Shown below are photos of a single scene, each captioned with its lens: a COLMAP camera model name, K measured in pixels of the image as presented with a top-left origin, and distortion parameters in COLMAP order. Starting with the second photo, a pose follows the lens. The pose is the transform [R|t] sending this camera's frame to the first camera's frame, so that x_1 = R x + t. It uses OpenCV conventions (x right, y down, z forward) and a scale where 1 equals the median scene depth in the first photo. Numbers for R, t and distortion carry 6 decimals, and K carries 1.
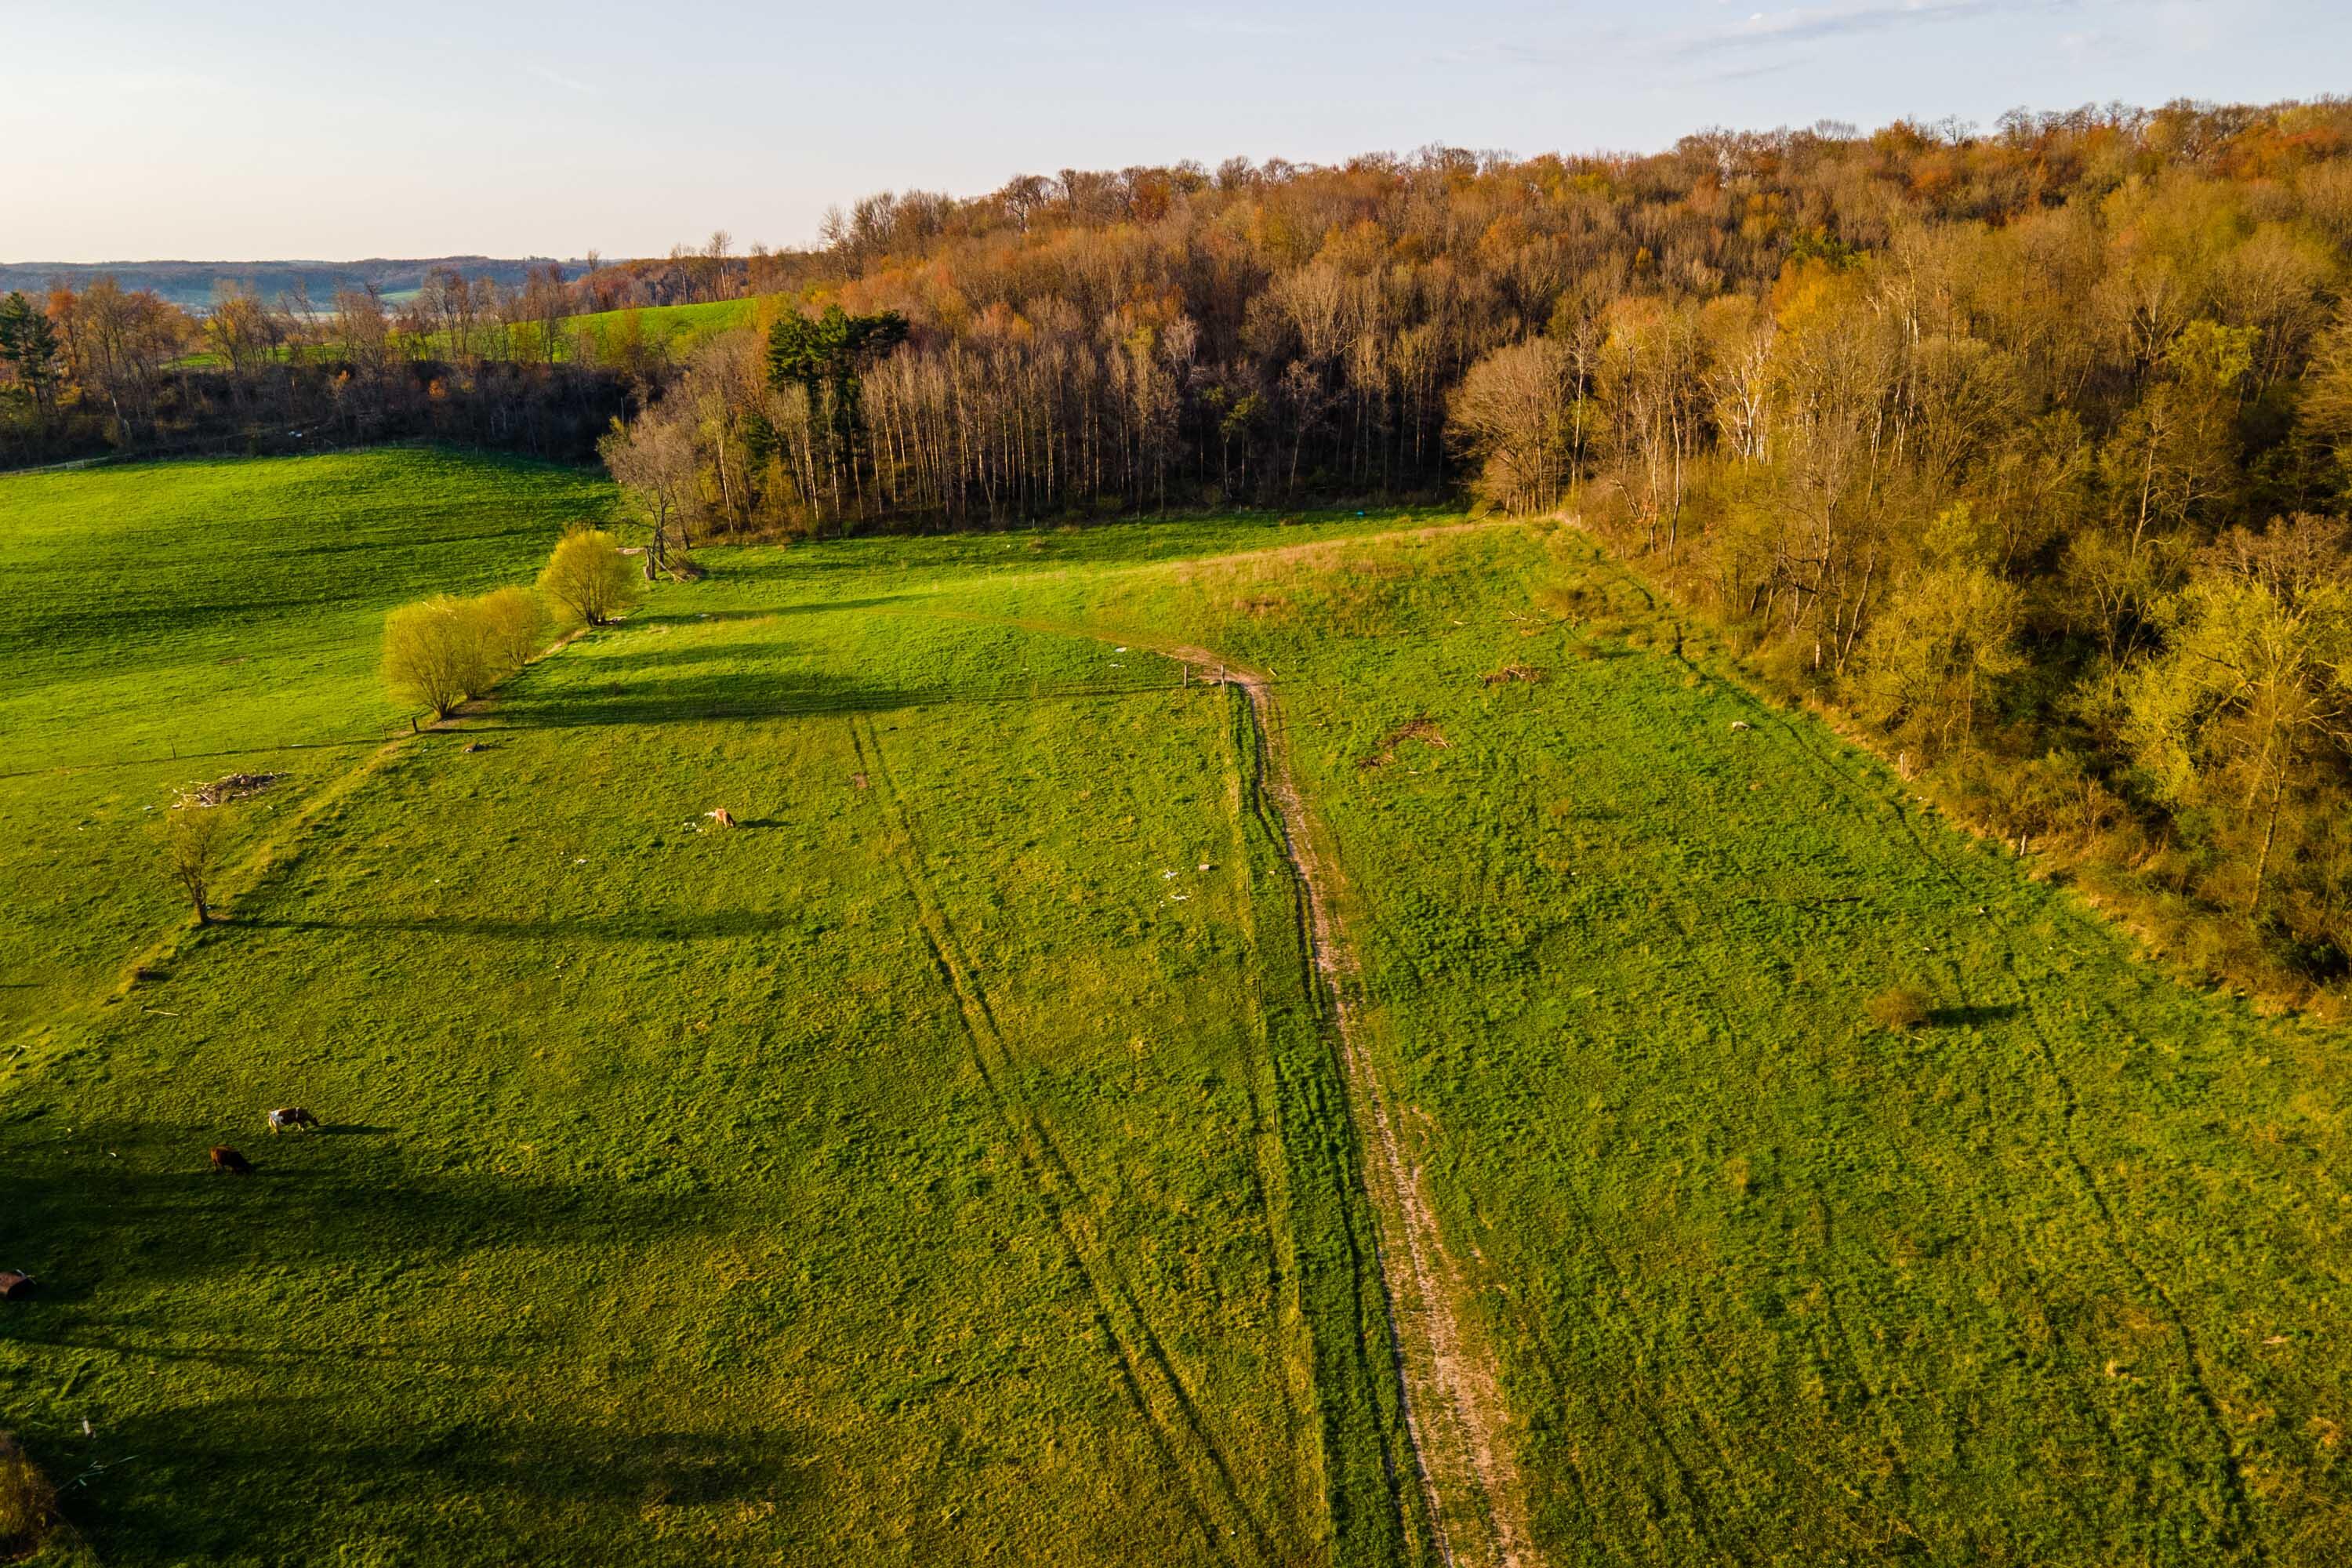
lens RADIAL K [[1714.4, 0, 1195.0], [0, 1714.4, 782.5], [0, 0, 1]] dist [0.007808, 0.003890]
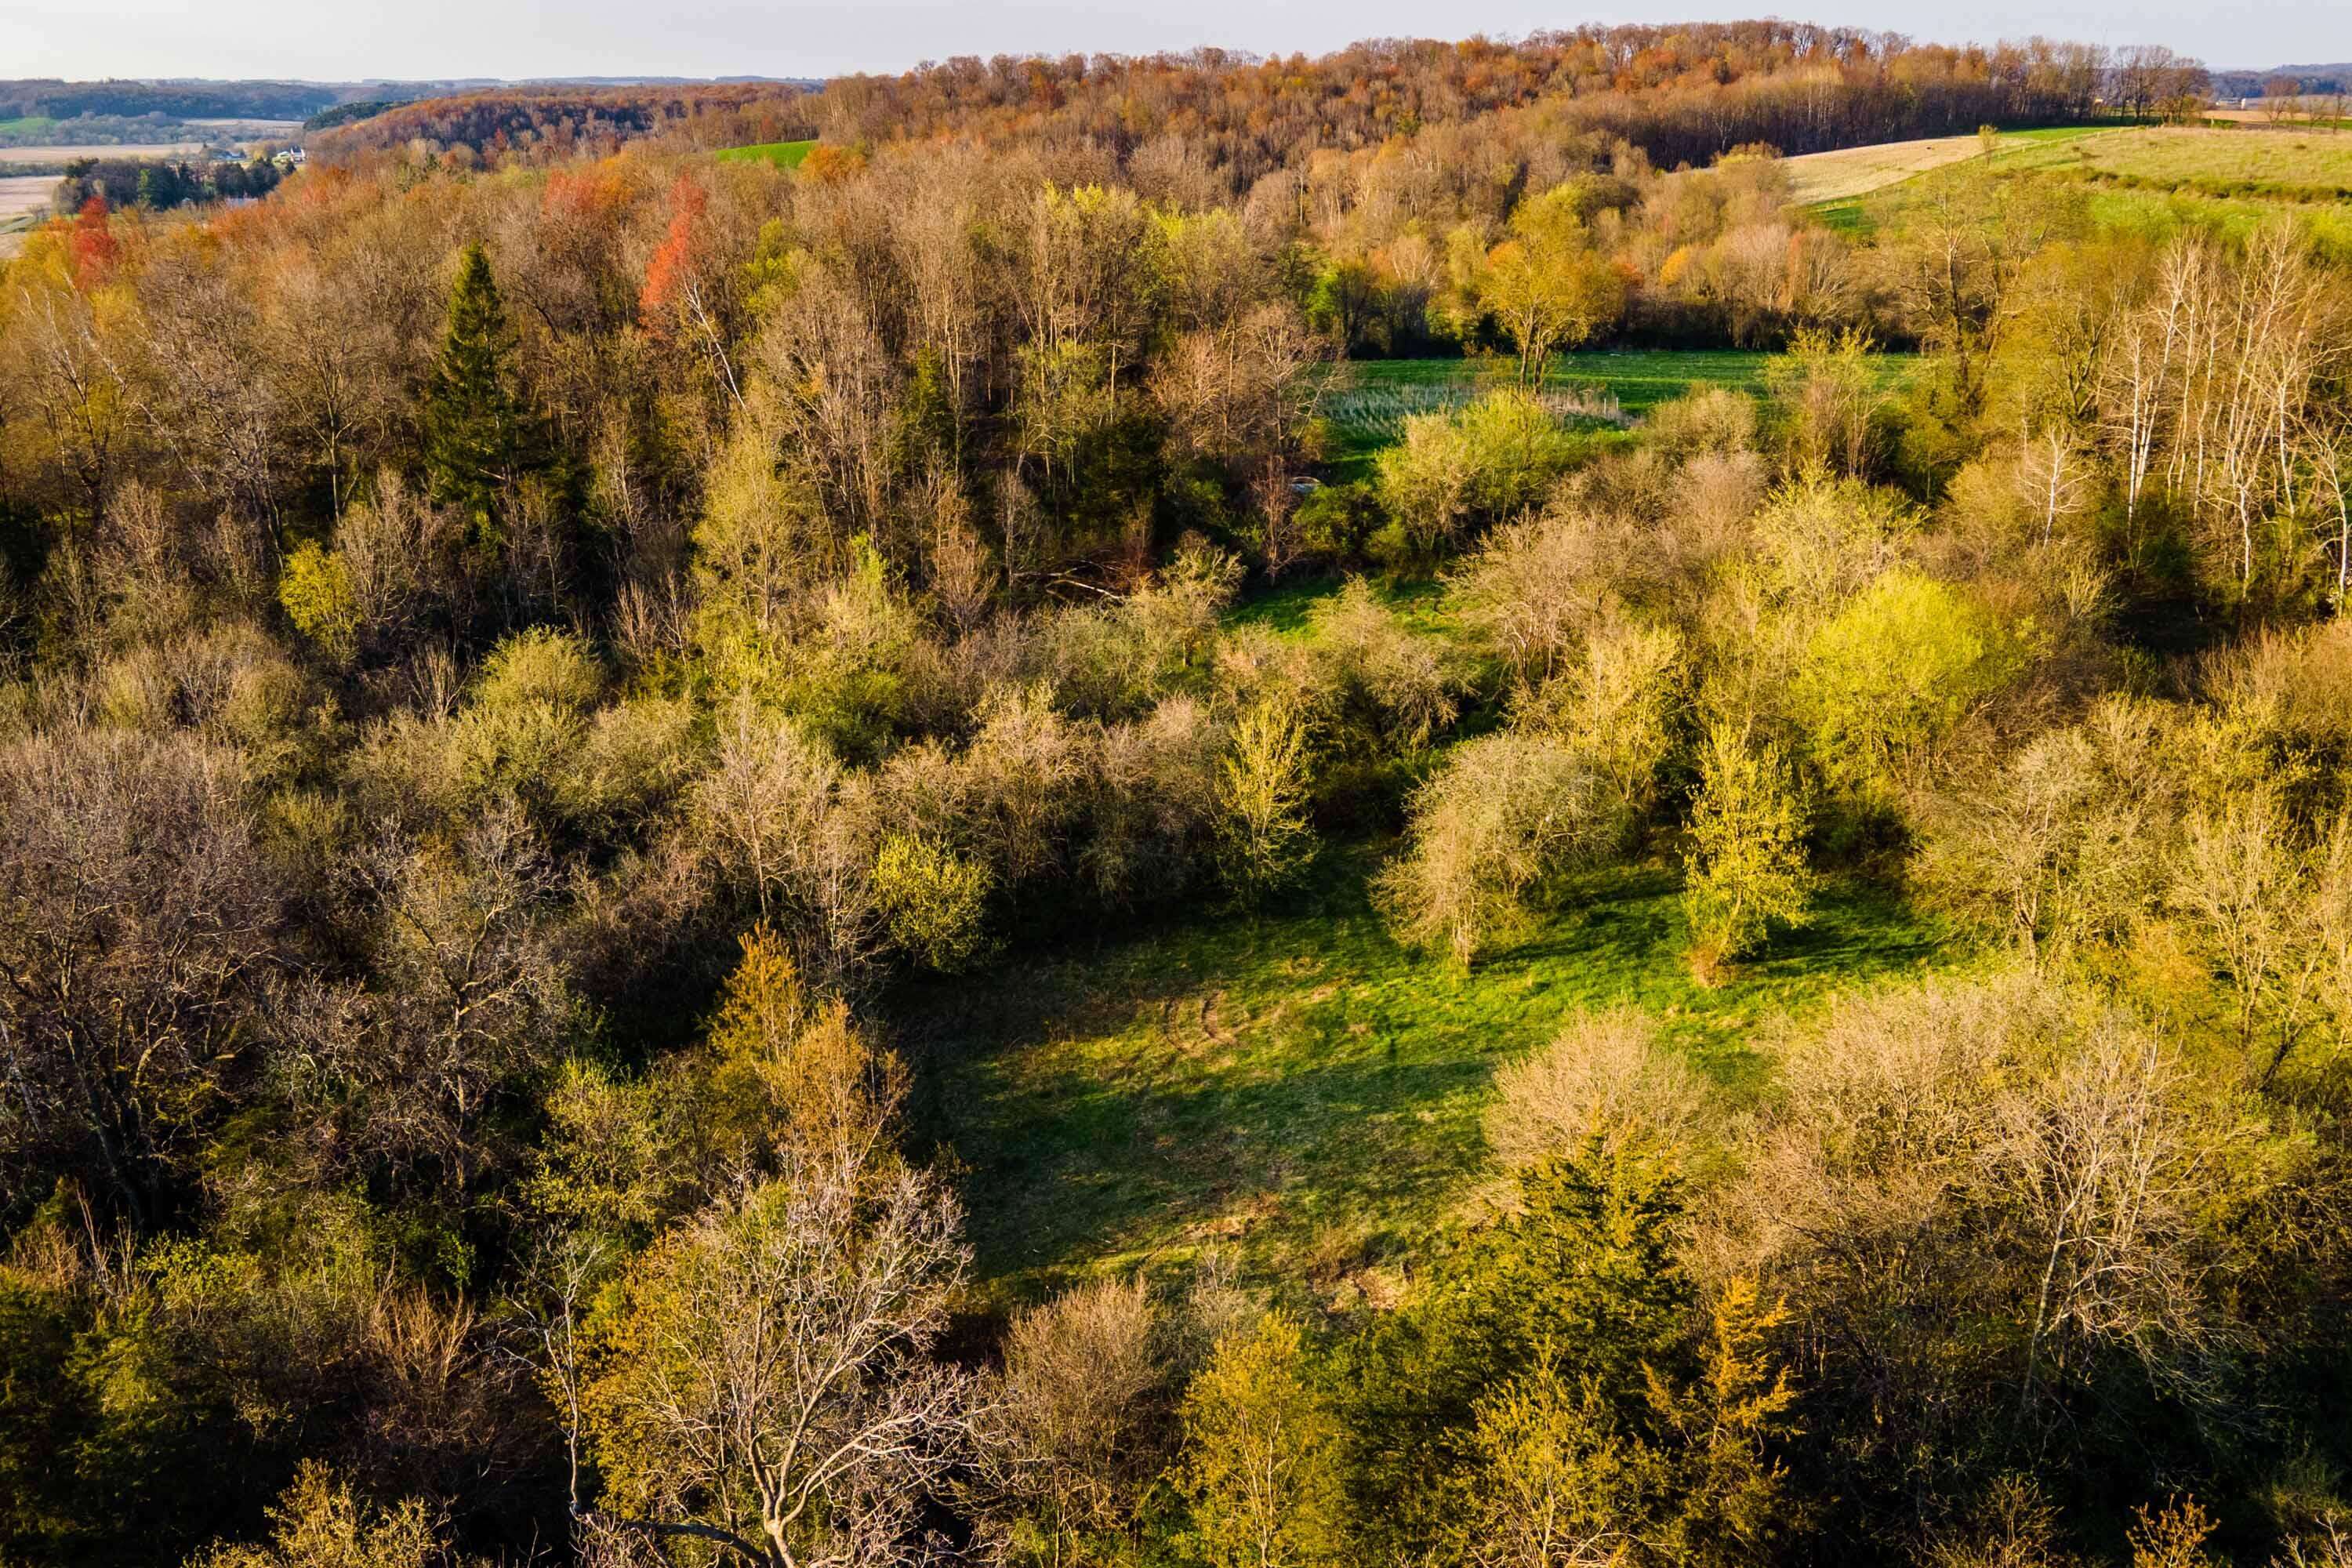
lens RADIAL K [[2002.5, 0, 1228.8], [0, 2002.5, 781.9], [0, 0, 1]] dist [-0.017111, 0.088519]
pose [[0.982502, -0.064201, 0.174836, -0.345930], [0.056286, 0.997169, 0.049863, 0.371329], [-0.177542, -0.039150, 0.983334, -1.458461]]
